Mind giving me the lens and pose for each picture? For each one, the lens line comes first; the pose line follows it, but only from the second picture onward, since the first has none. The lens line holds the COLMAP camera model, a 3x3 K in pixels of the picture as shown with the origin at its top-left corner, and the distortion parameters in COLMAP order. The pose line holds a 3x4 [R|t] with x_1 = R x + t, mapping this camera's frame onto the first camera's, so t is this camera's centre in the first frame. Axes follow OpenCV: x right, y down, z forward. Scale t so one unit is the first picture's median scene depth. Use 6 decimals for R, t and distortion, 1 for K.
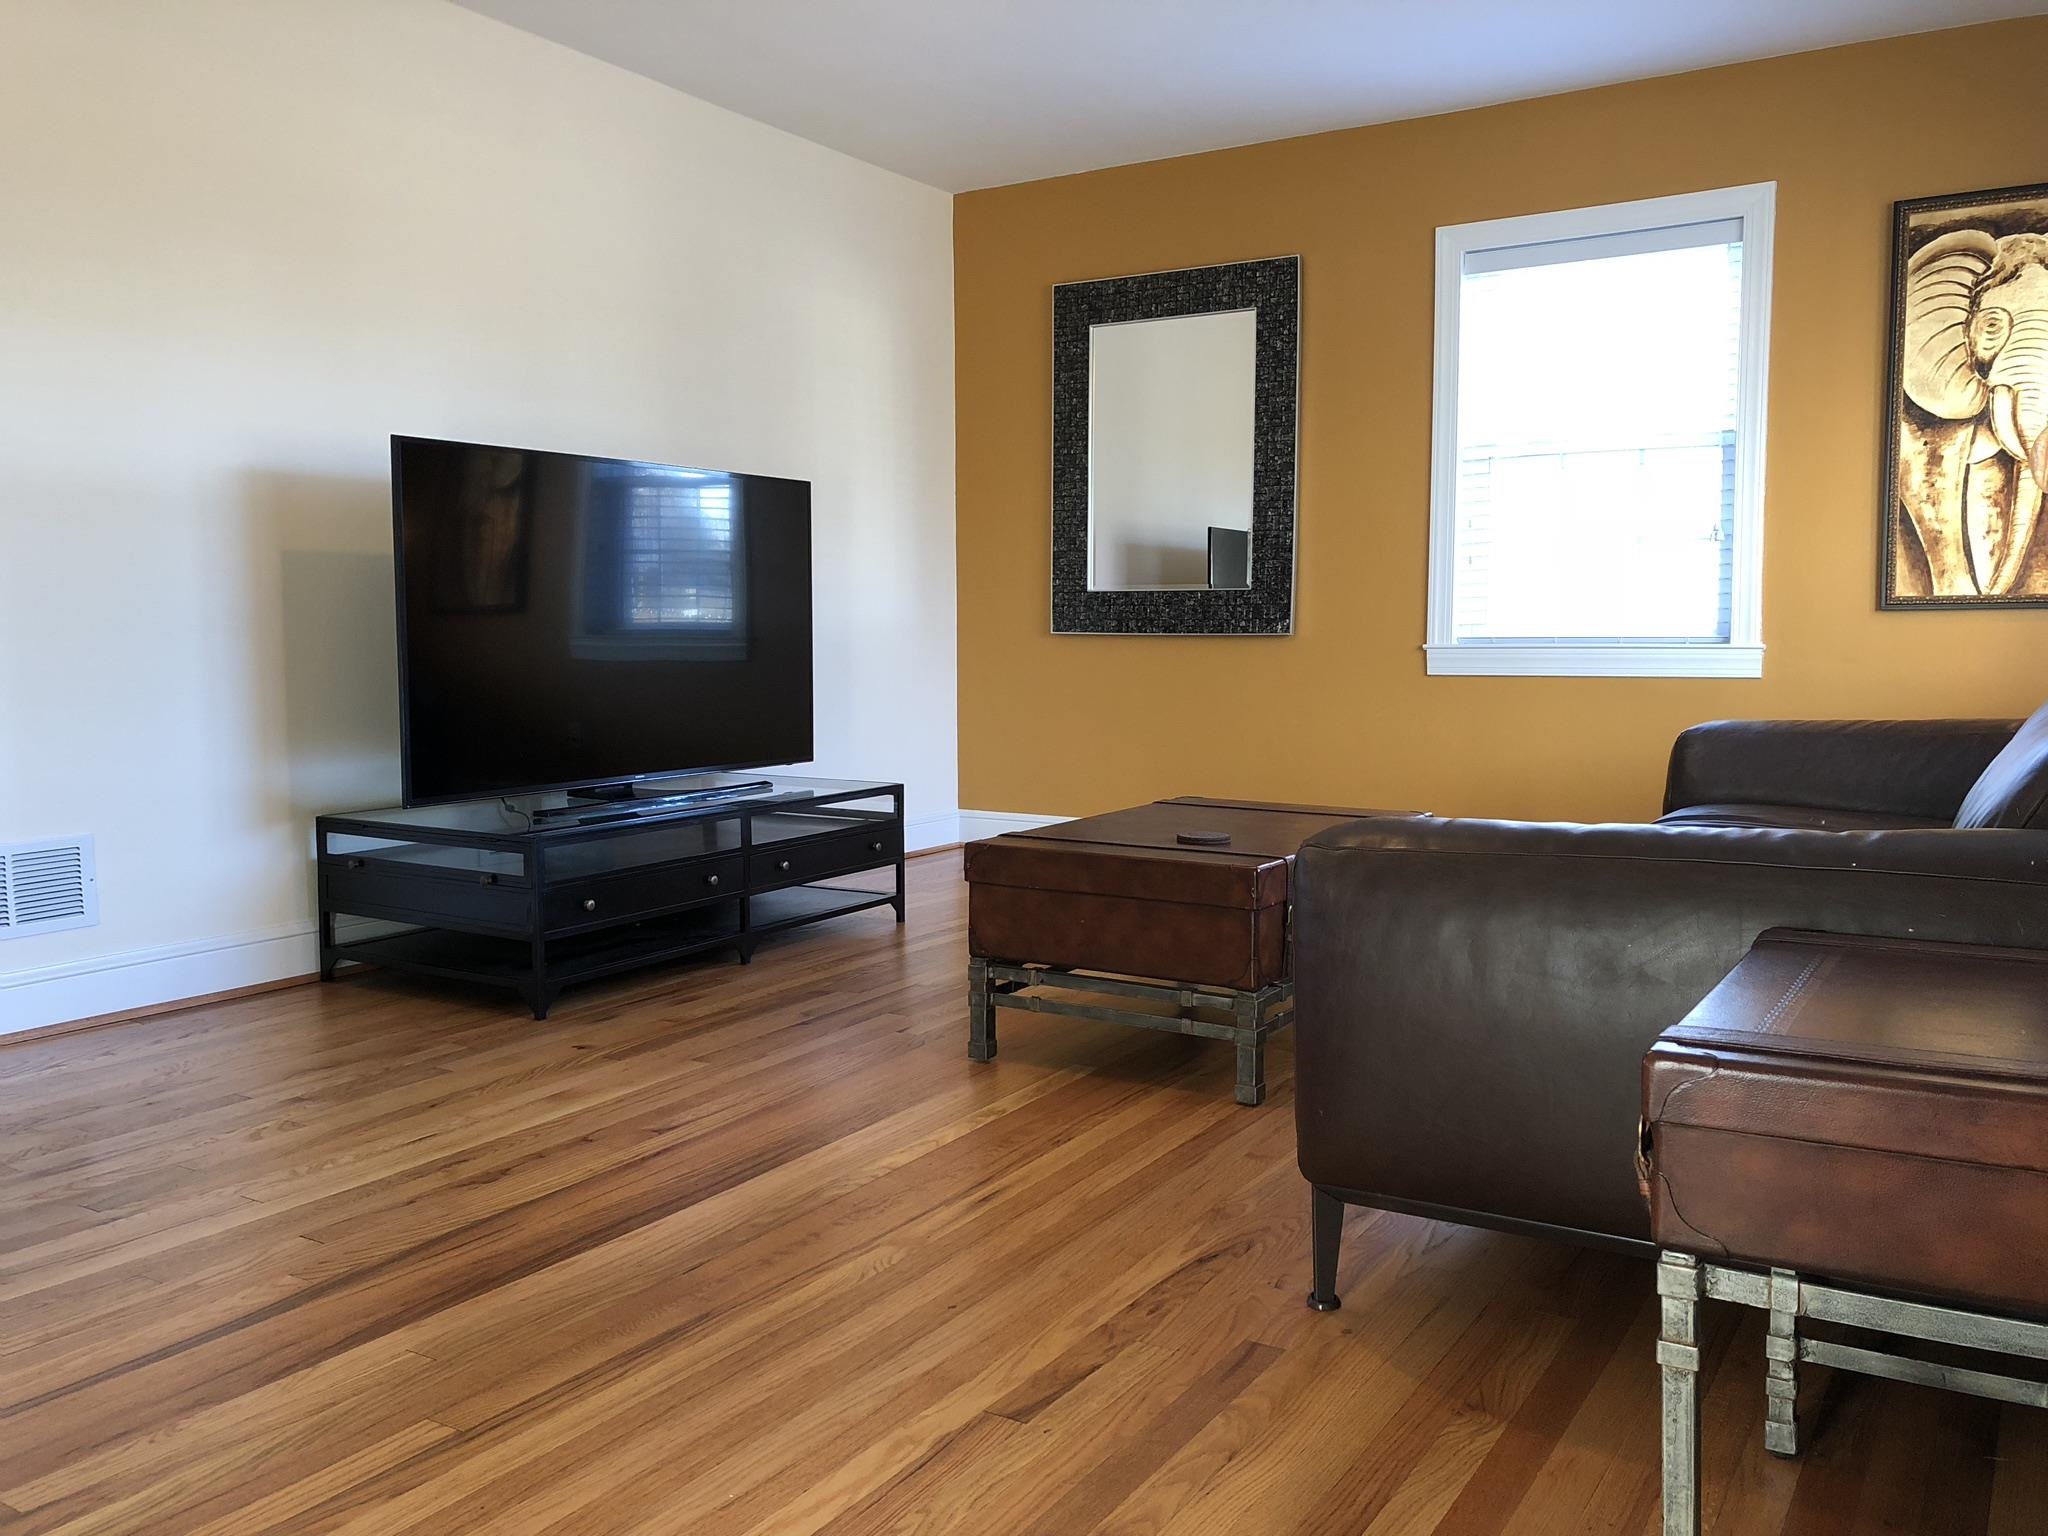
lens RADIAL K [[1681.0, 0, 1022.8], [0, 1681.0, 754.2], [0, 0, 1]] dist [0.025895, -0.004005]
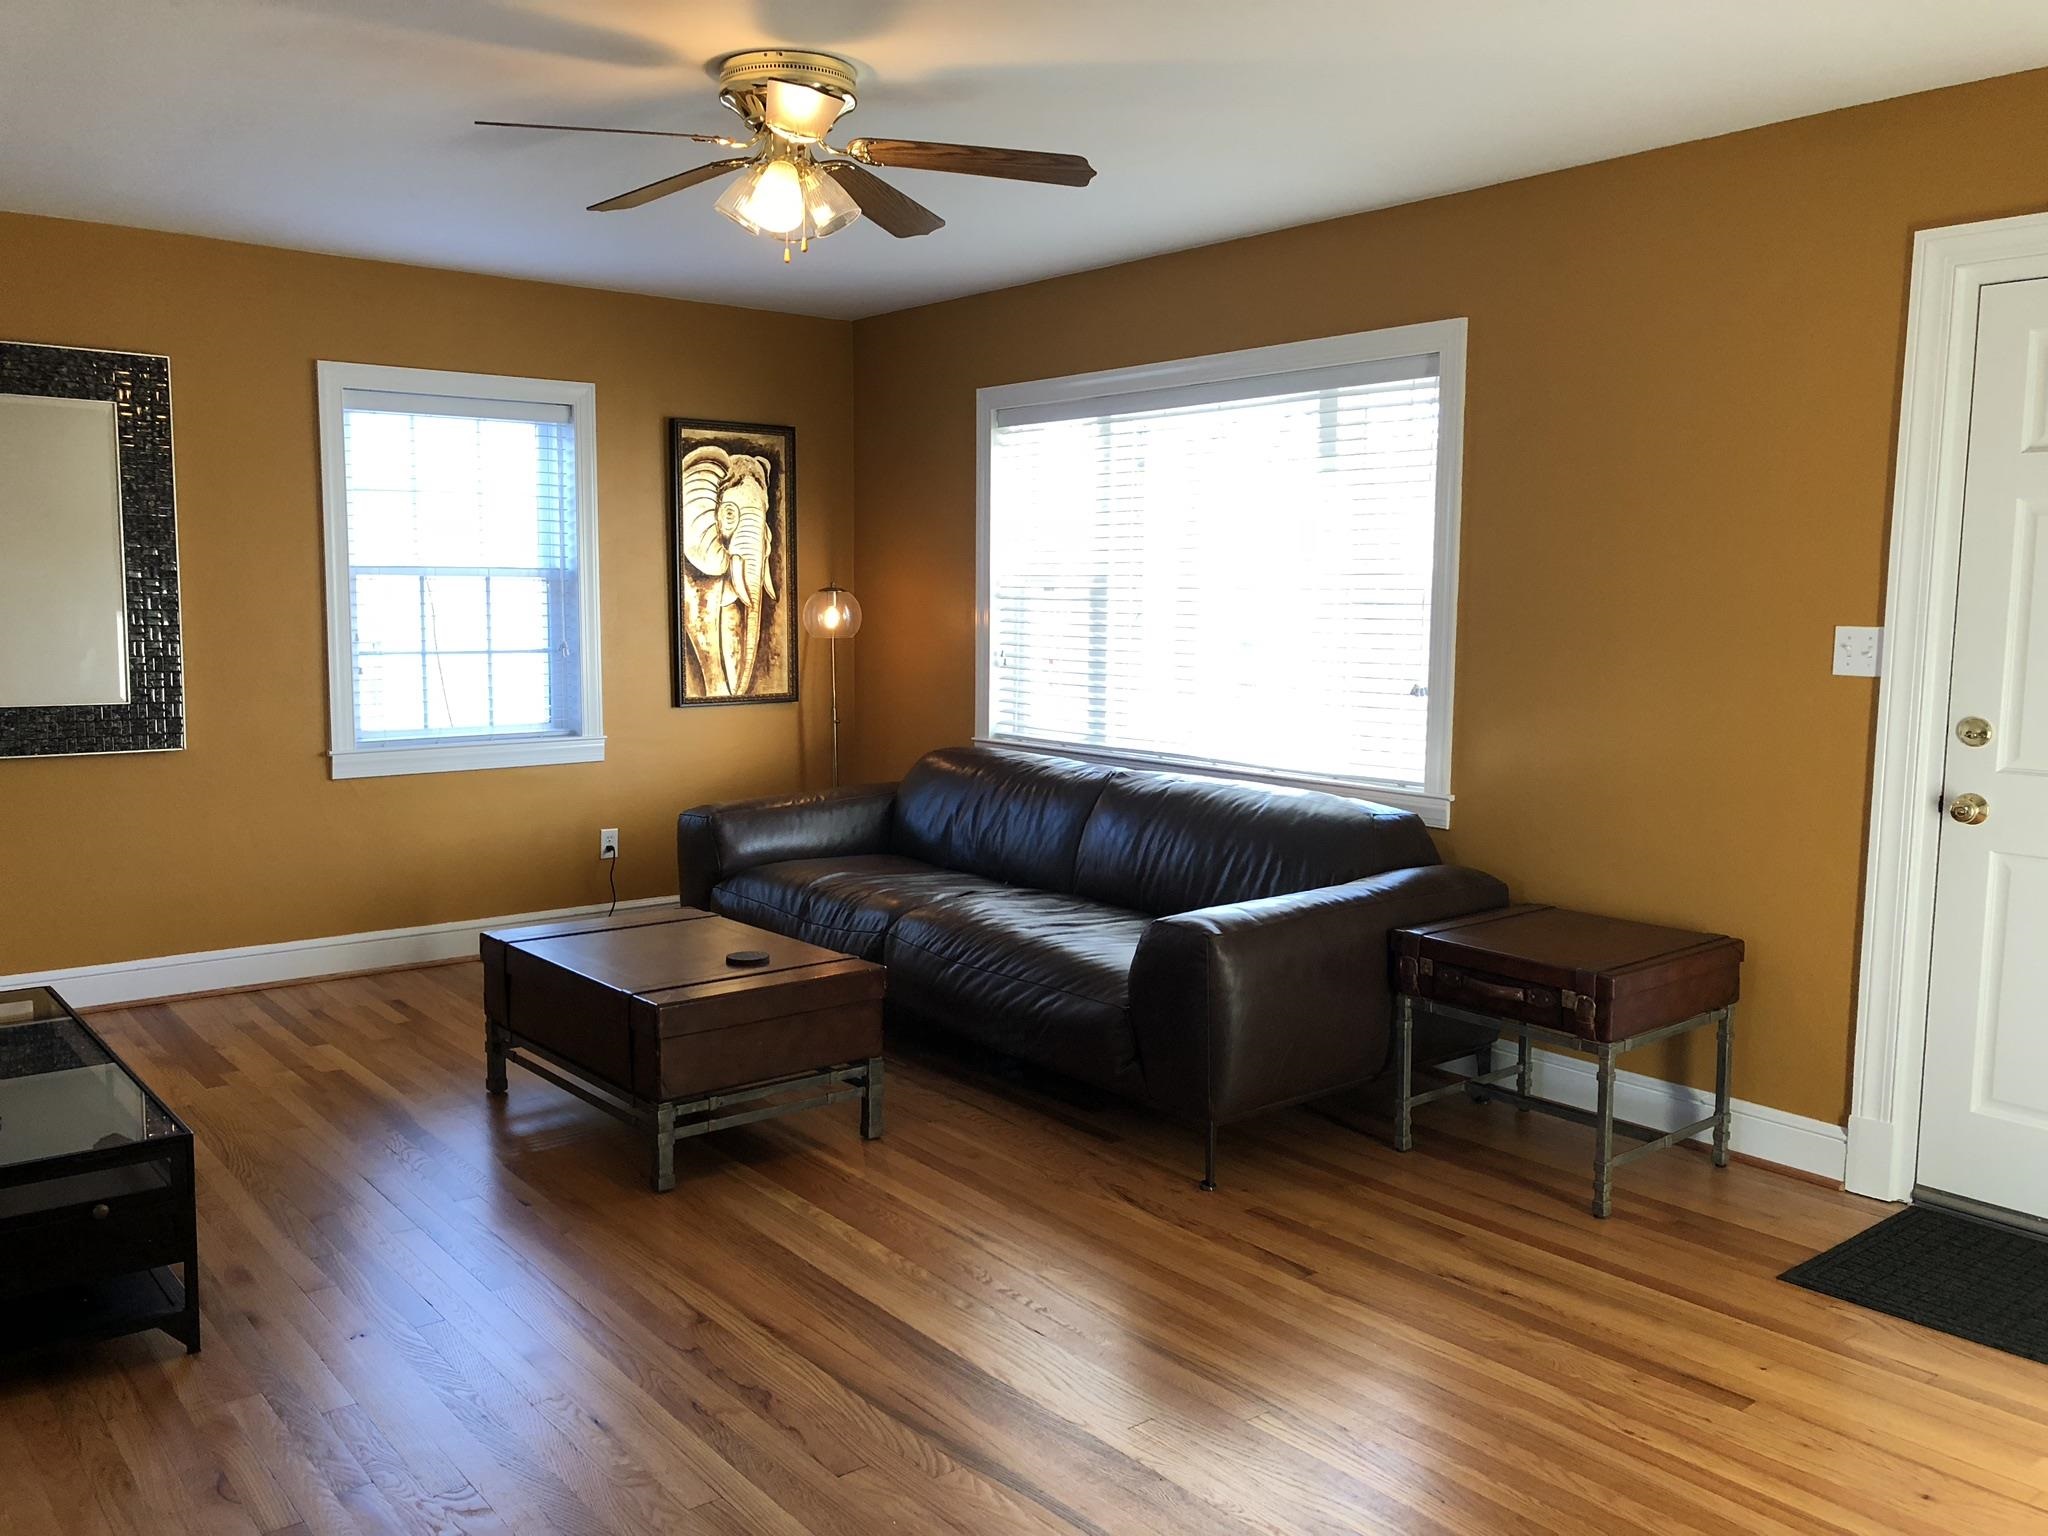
lens RADIAL K [[1681.0, 0, 1019.1], [0, 1681.0, 782.2], [0, 0, 1]] dist [0.025895, -0.004005]
pose [[0.324611, -0.105497, 0.939946, -0.740243], [0.066076, 0.993862, 0.088729, -0.132918], [-0.943537, 0.033305, 0.329589, 0.285688]]
